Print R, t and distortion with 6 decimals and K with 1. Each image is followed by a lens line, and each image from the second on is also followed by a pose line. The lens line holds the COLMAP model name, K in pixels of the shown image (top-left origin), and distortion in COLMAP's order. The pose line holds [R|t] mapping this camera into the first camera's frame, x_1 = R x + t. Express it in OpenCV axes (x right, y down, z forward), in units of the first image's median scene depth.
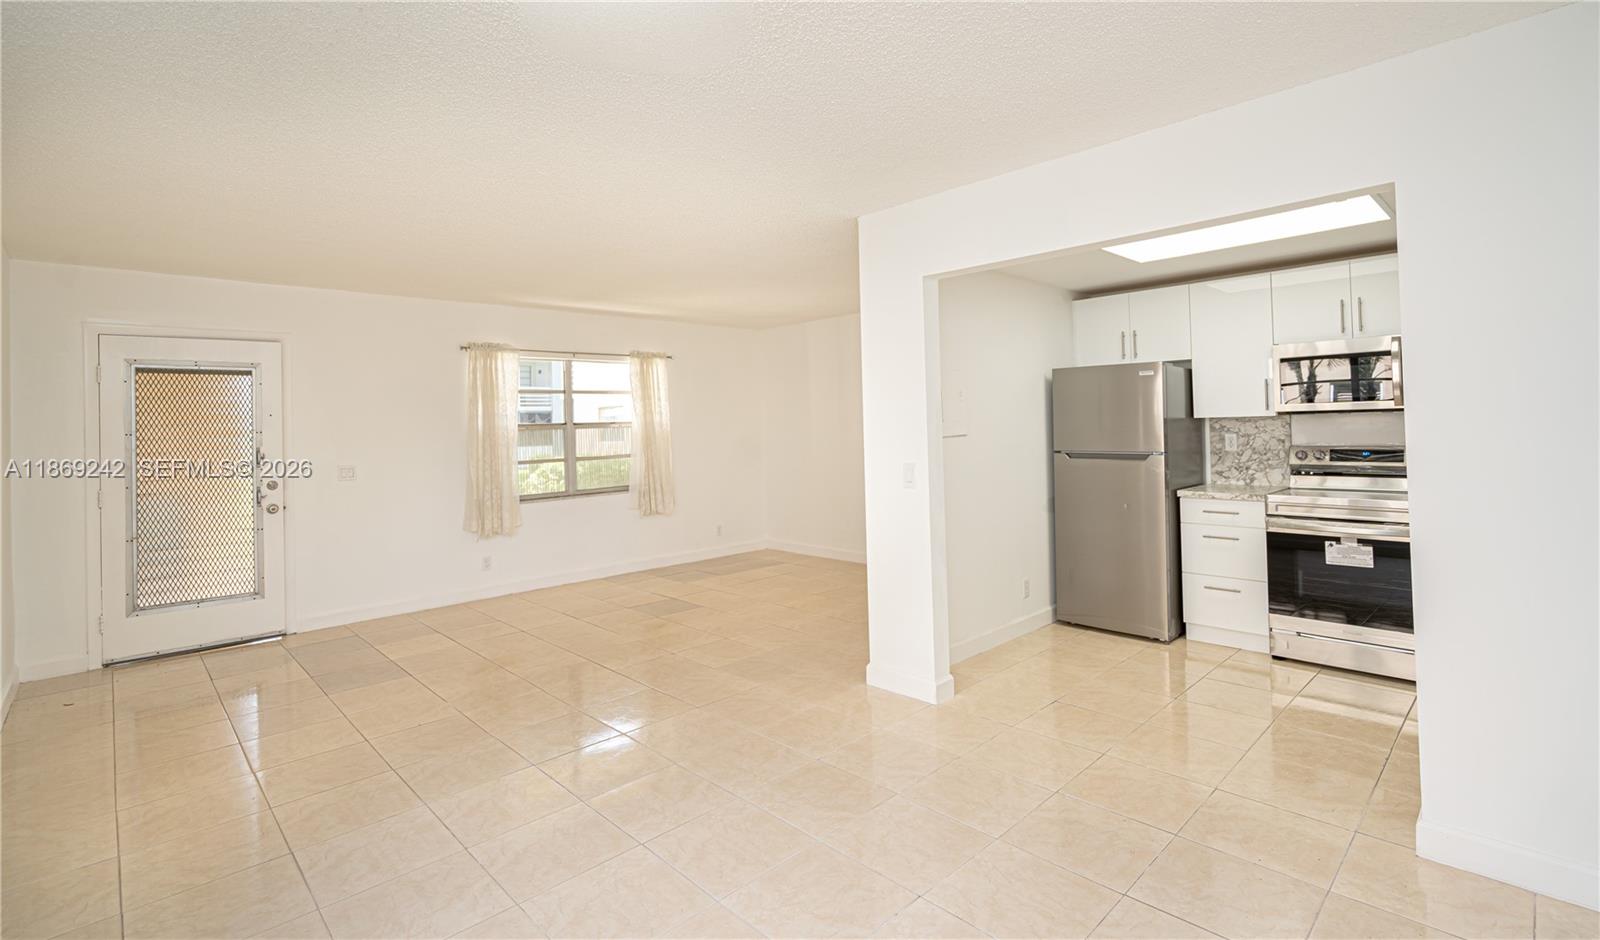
lens RADIAL K [[719.9, 0, 797.2], [0, 719.9, 419.4], [0, 0, 1]] dist [0.001321, 0.000110]
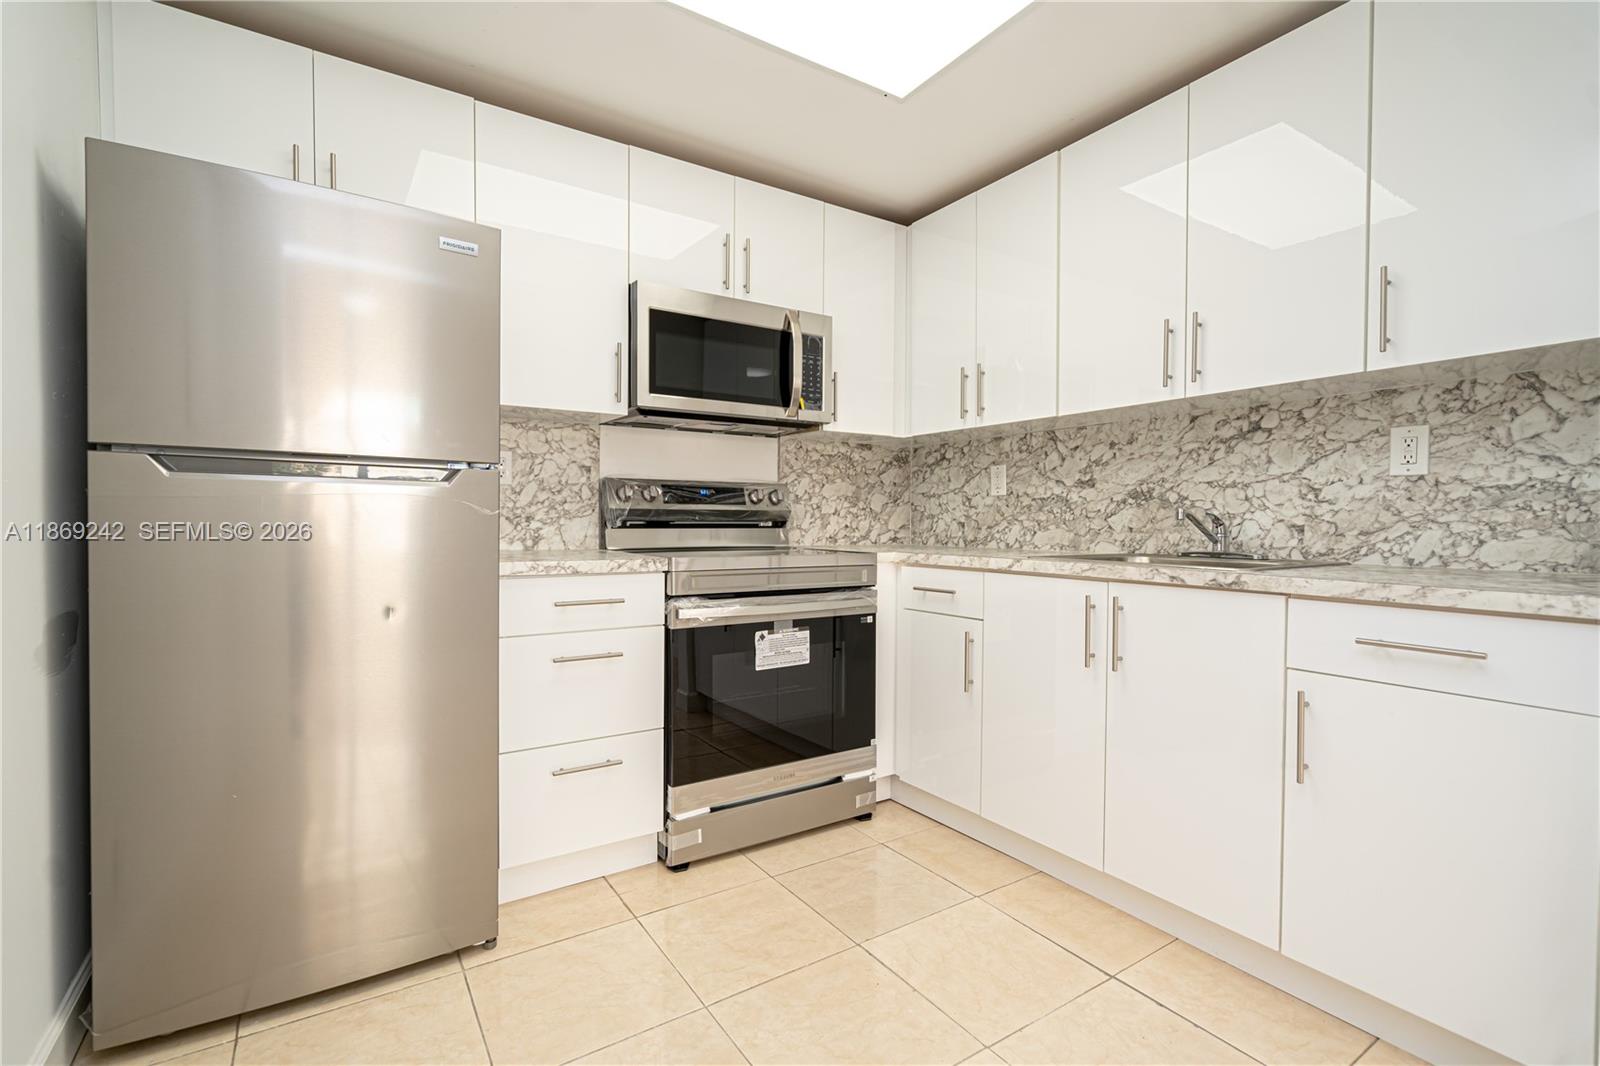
lens RADIAL K [[734.1, 0, 800.0], [0, 734.1, 533.0], [0, 0, 1]] dist [0.001075, 0.000366]
pose [[0.188070, 0.004157, 0.982147, 0.132216], [-0.023049, 0.999734, 0.000182, 0.071103], [-0.981885, -0.022672, 0.188116, 0.679767]]
